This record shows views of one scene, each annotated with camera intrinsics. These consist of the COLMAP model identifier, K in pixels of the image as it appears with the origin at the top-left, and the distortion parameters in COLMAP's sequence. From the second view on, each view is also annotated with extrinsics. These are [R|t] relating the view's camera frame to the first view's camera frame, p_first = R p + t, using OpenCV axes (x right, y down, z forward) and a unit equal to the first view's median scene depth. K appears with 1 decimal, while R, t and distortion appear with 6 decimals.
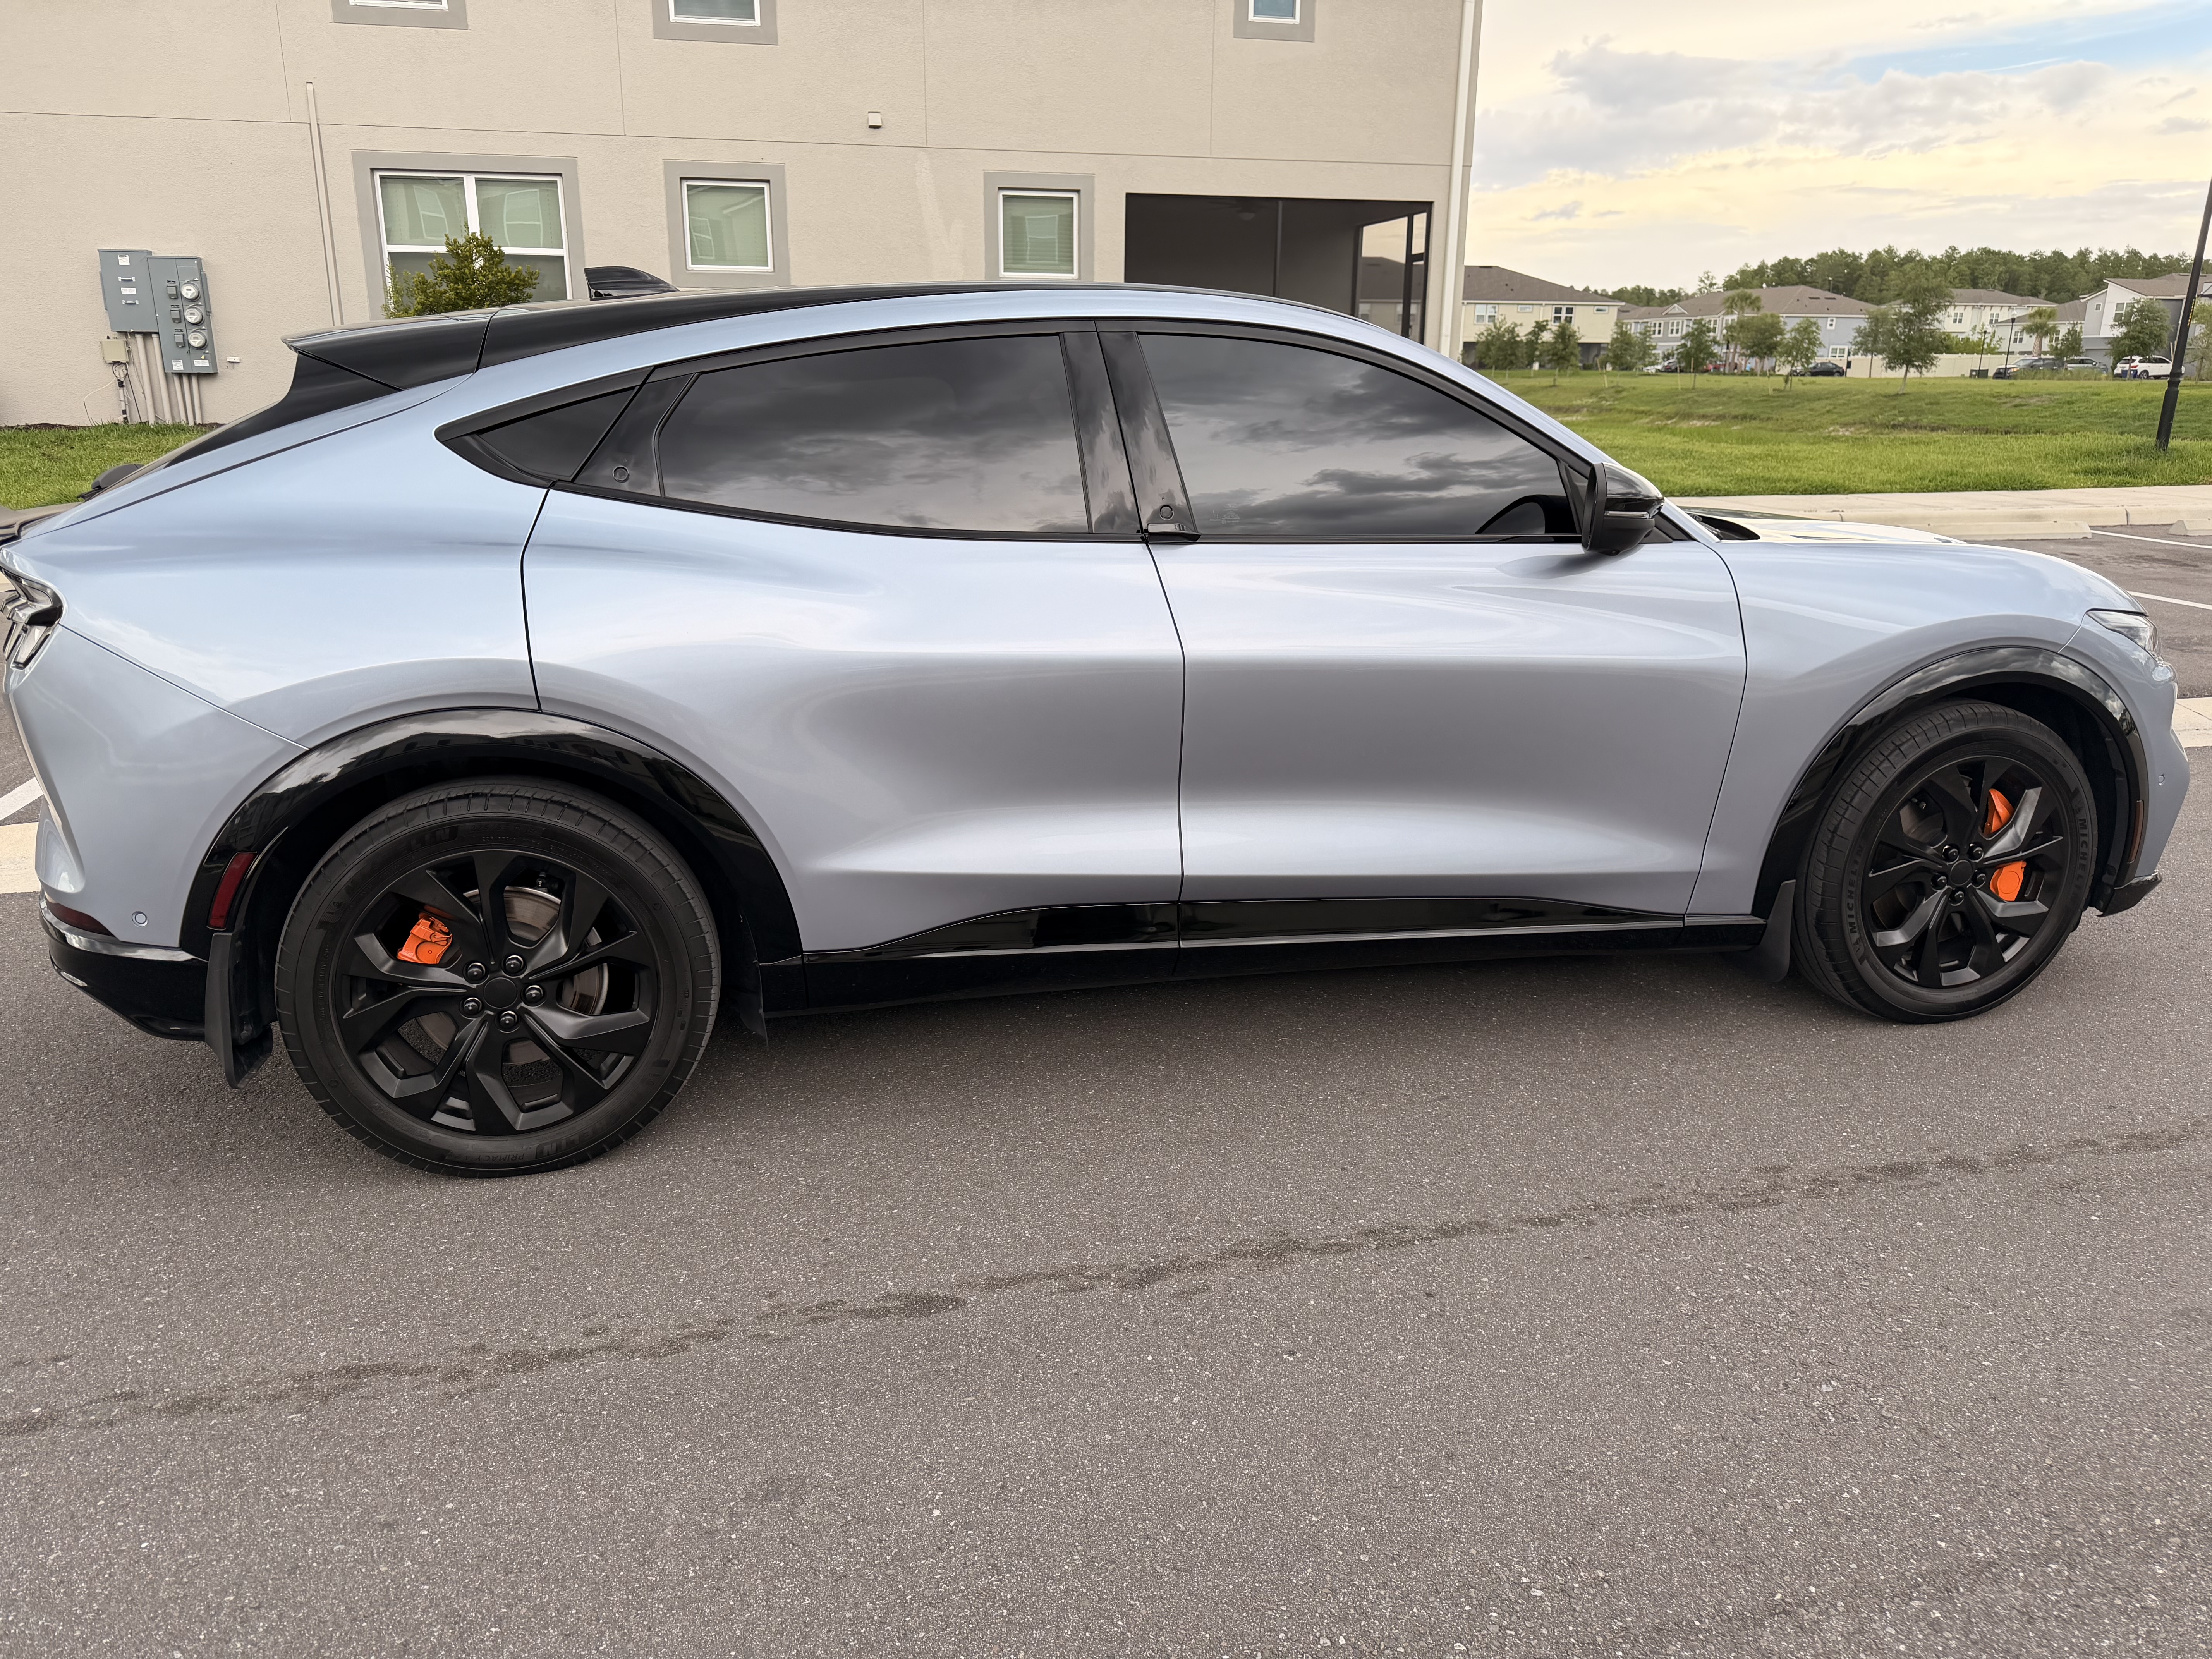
lens RADIAL K [[1542.7, 0, 1105.9], [0, 1542.7, 816.7], [0, 0, 1]] dist [-0.000305, 0.001300]
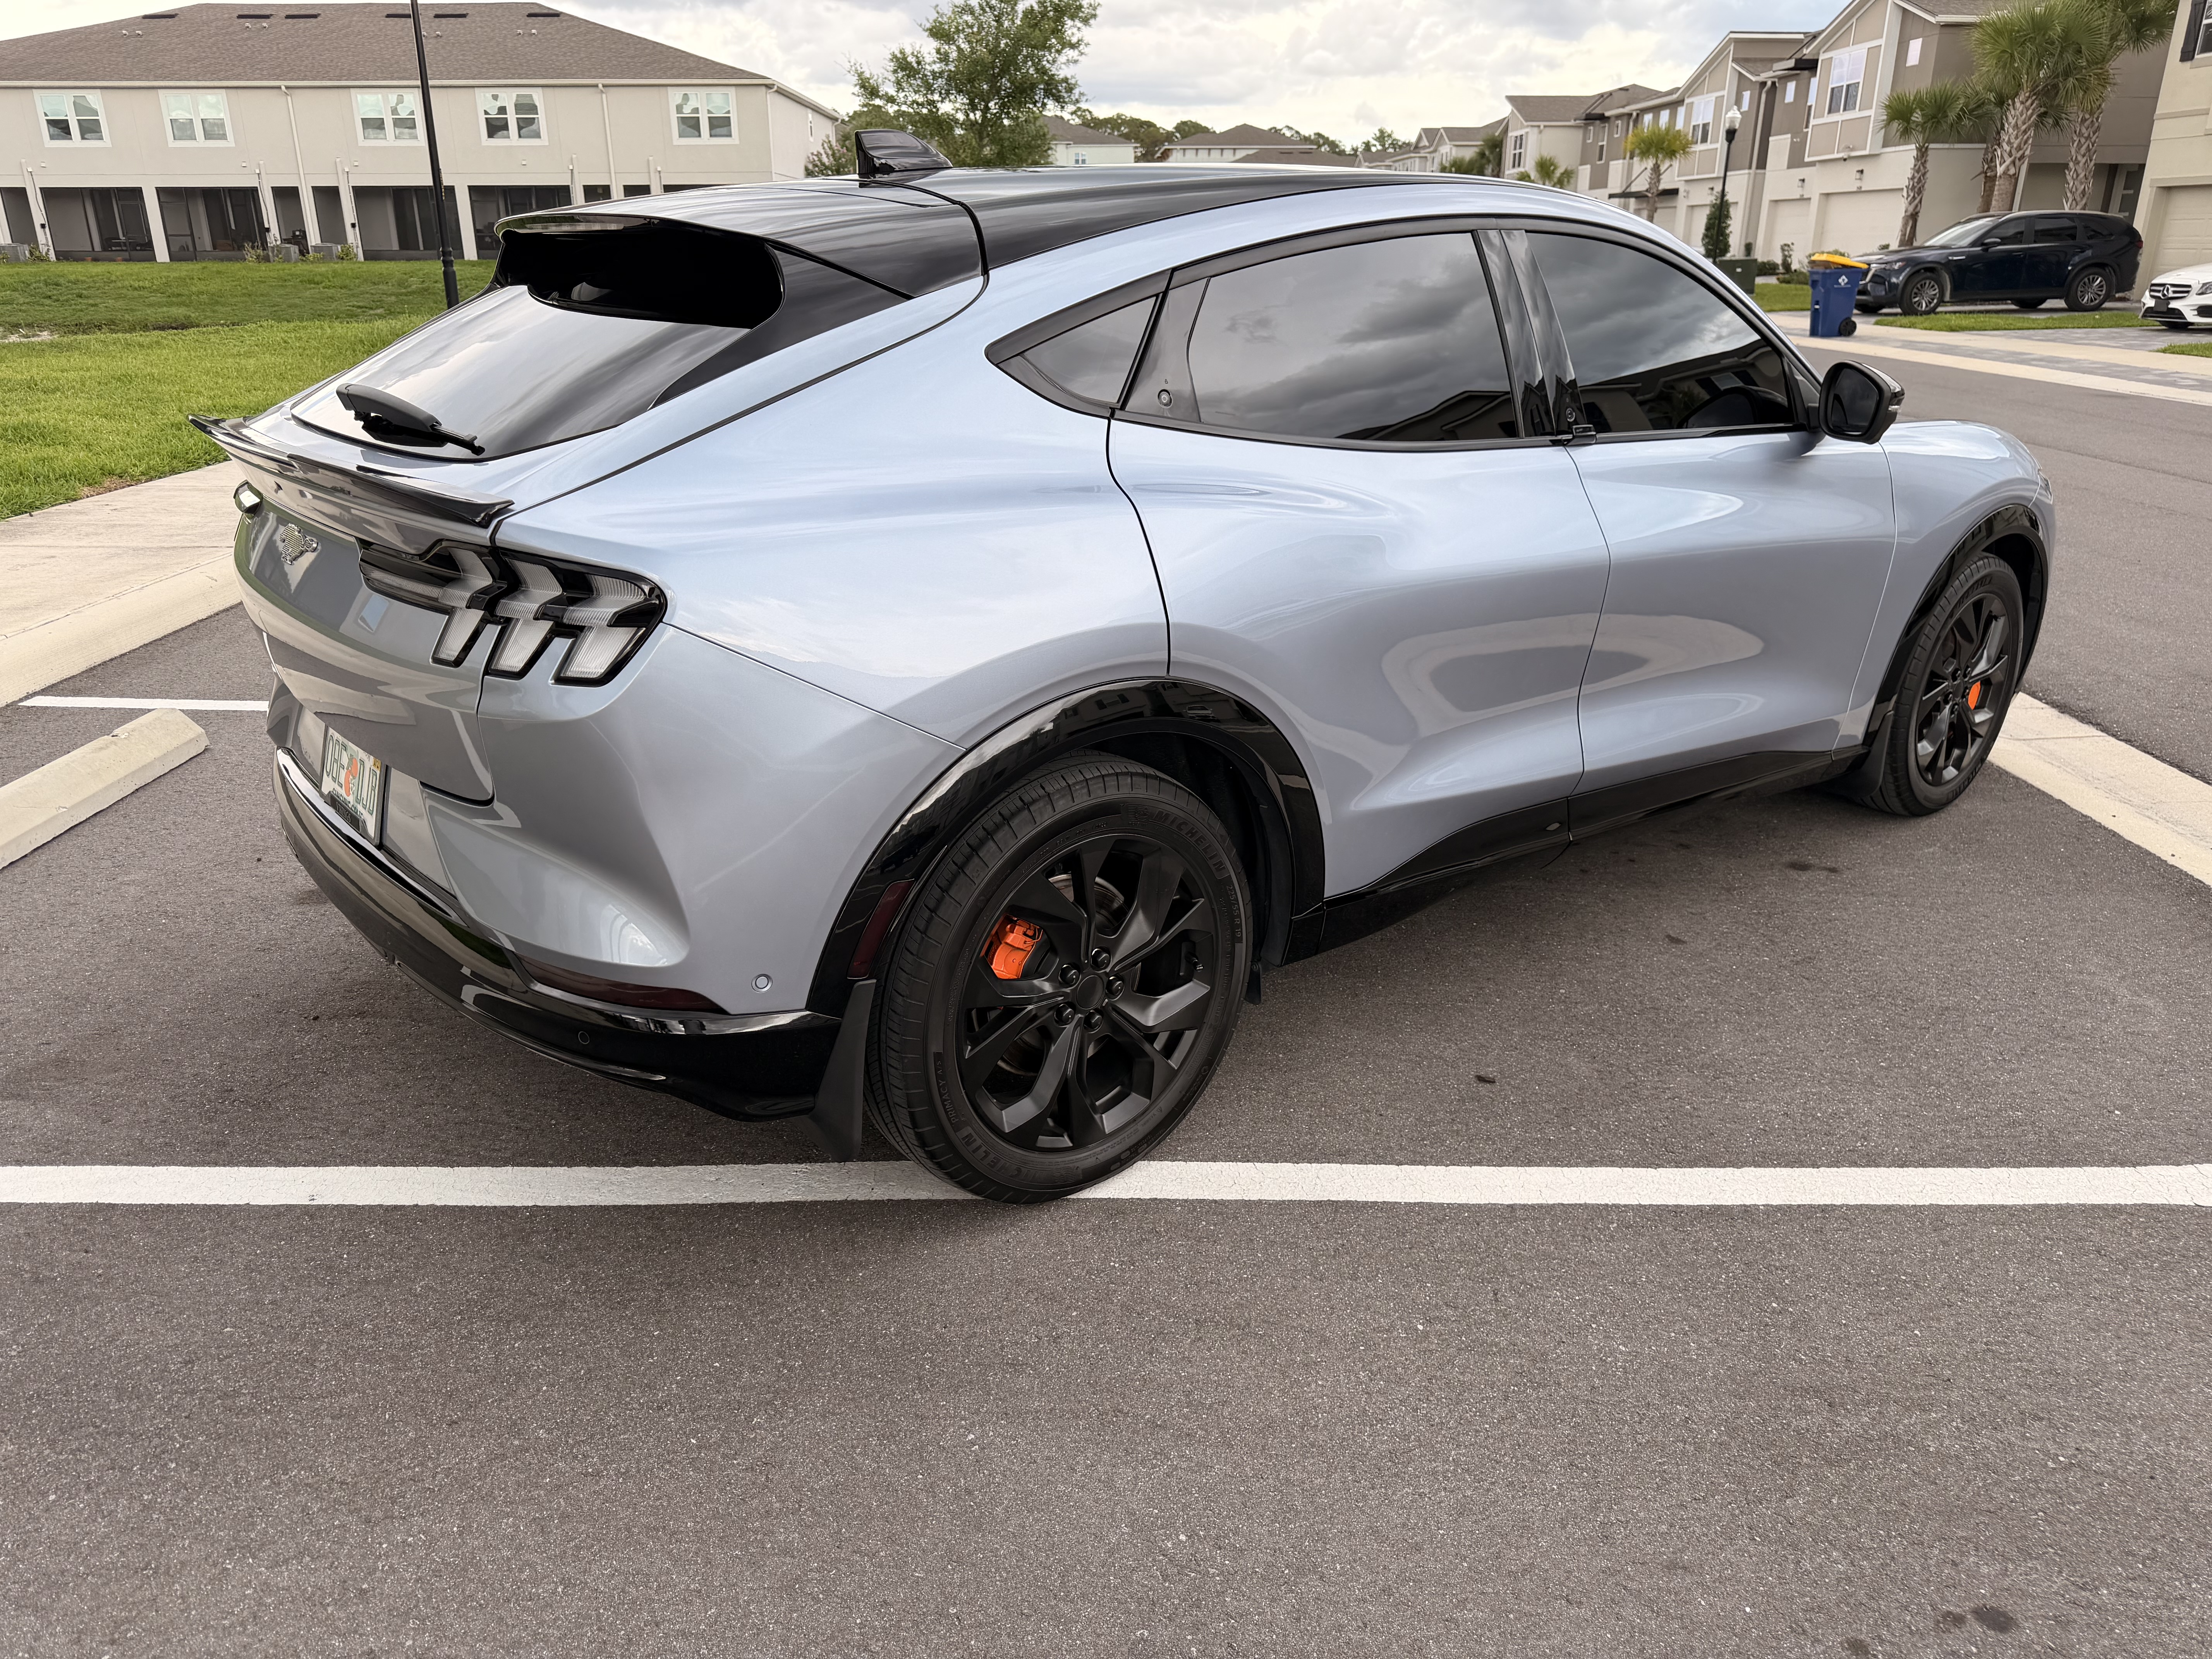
lens RADIAL K [[1546.3, 0, 1106.0], [0, 1546.3, 829.5], [0, 0, 1]] dist [0.044466, -0.045991]
pose [[0.916964, -0.127384, 0.378087, -0.716912], [0.080618, 0.987270, 0.137108, -0.102812], [-0.390740, -0.095242, 0.915561, 0.176185]]
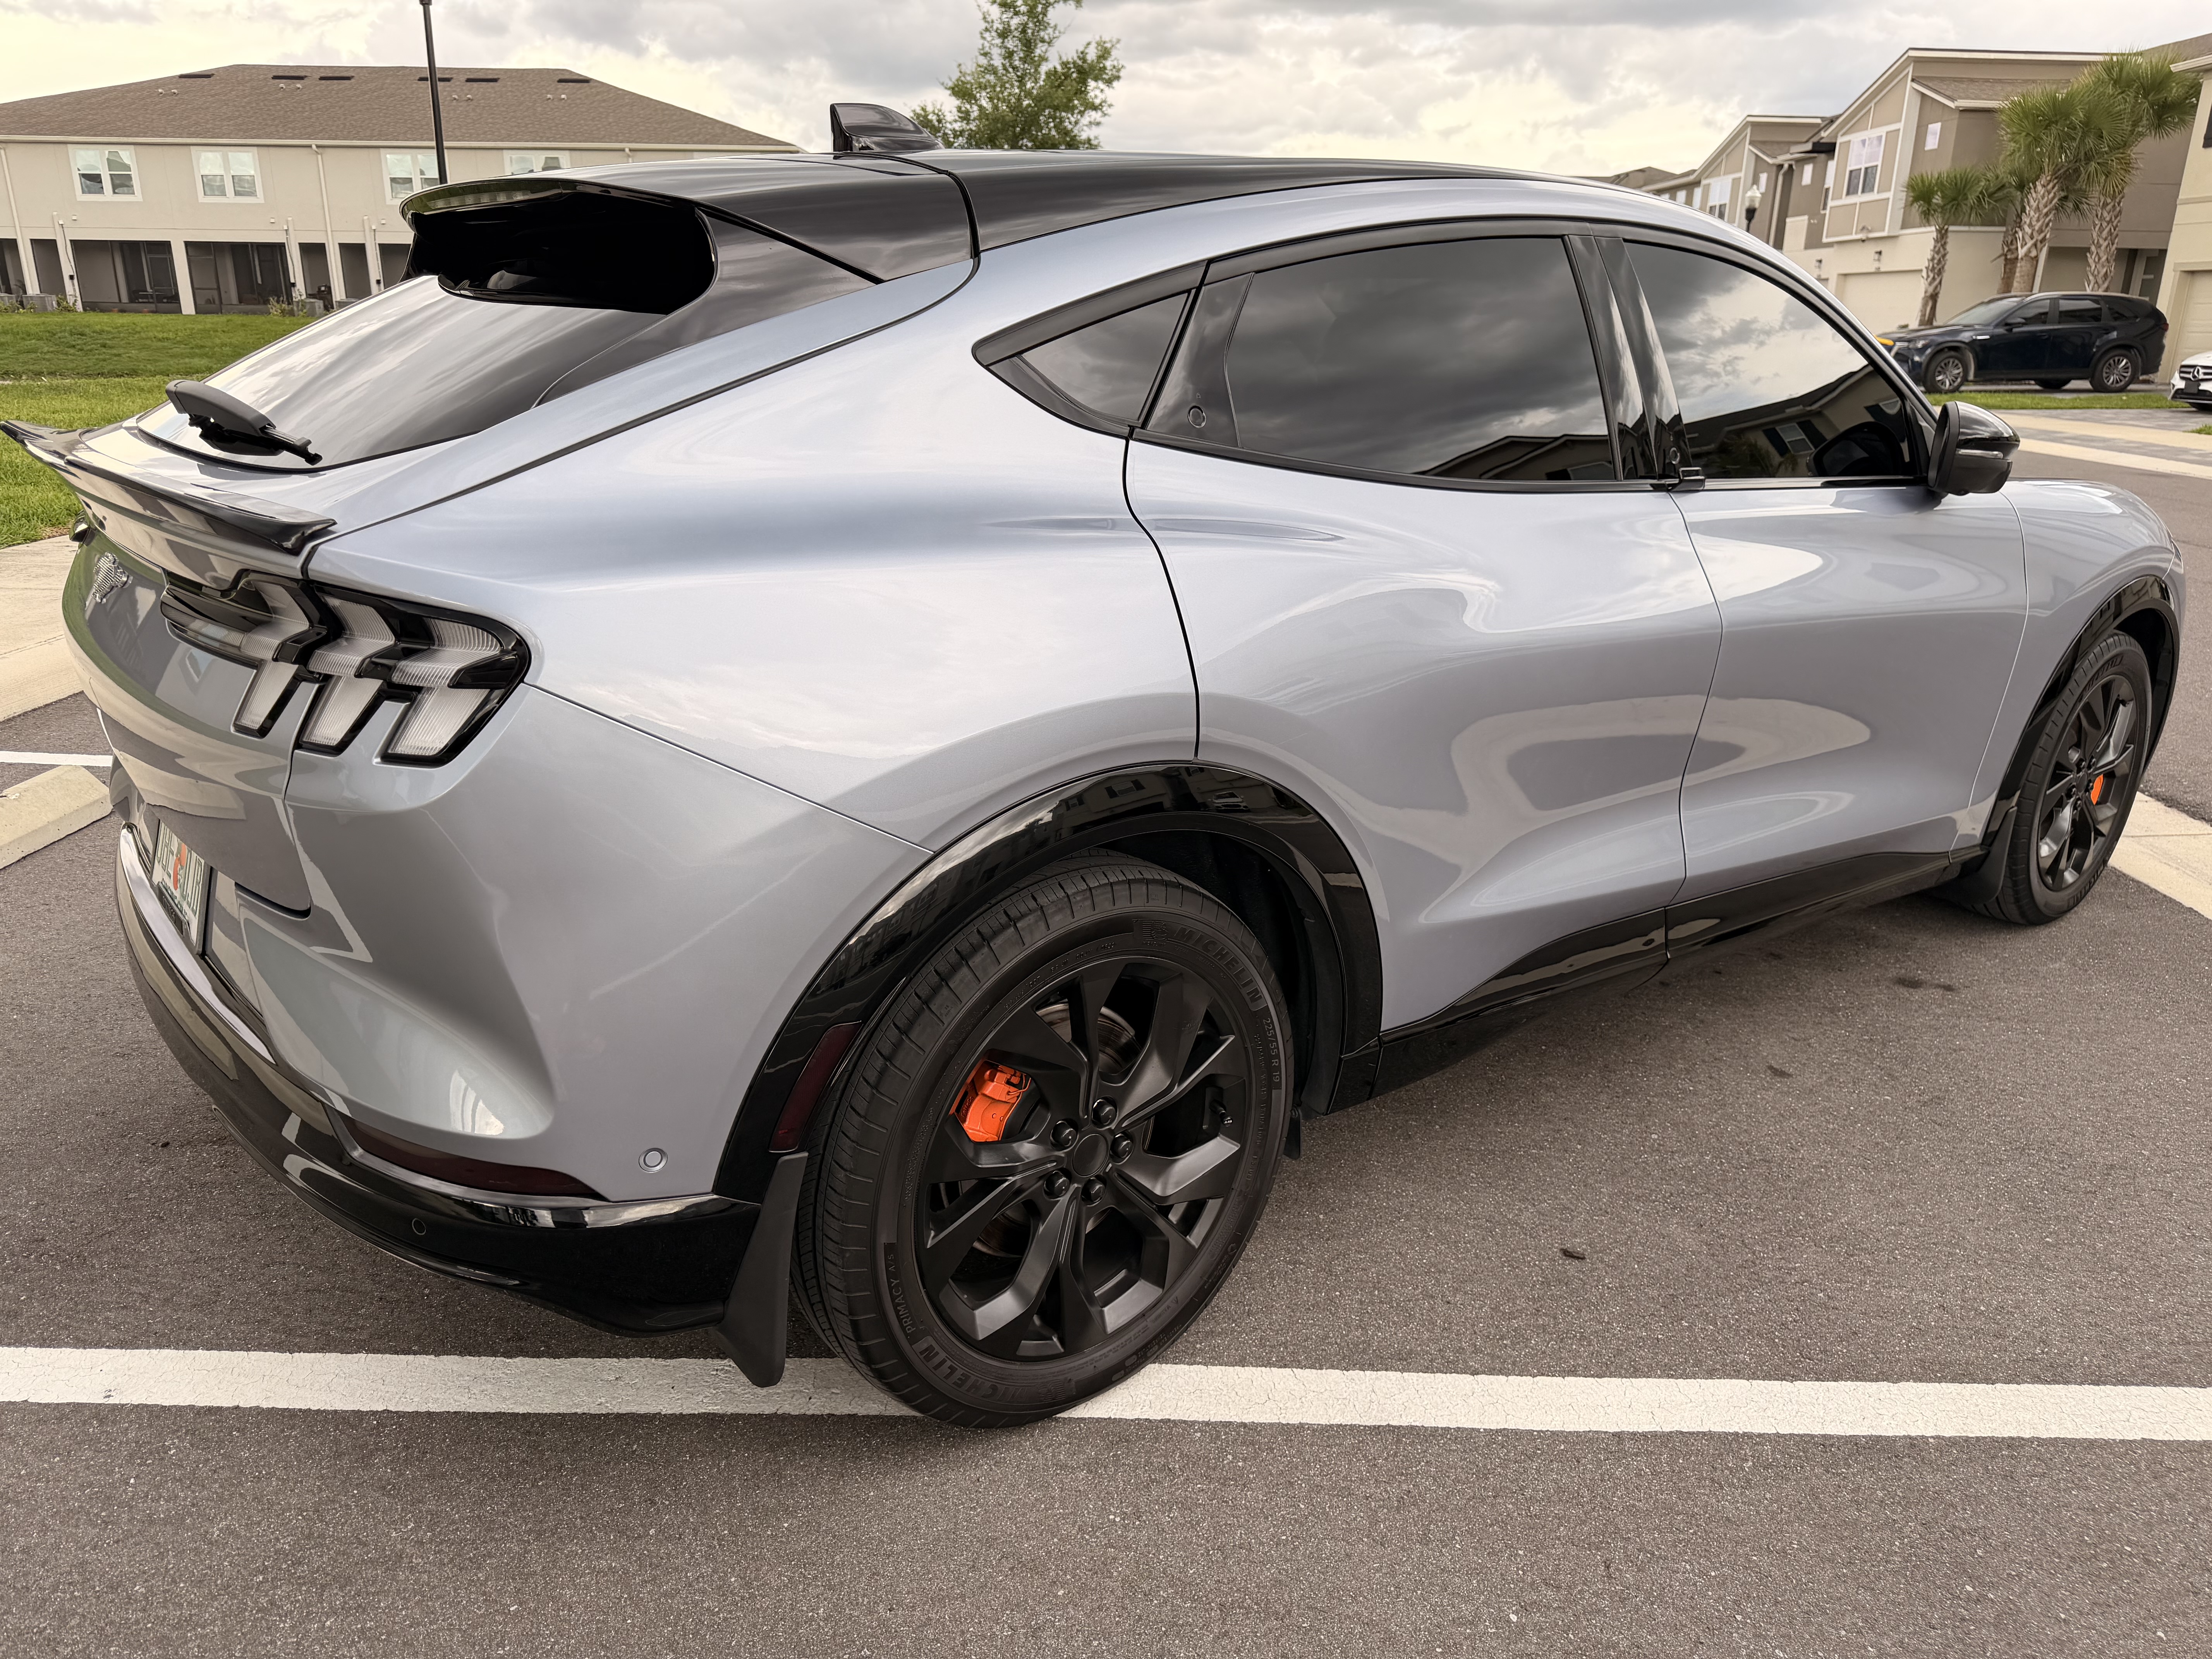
lens RADIAL K [[1542.7, 0, 1105.9], [0, 1542.7, 816.7], [0, 0, 1]] dist [-0.000305, 0.001300]
pose [[0.921231, -0.092547, 0.377847, -0.642457], [0.063014, 0.993963, 0.089820, -0.104851], [-0.383878, -0.058935, 0.921501, 0.351298]]
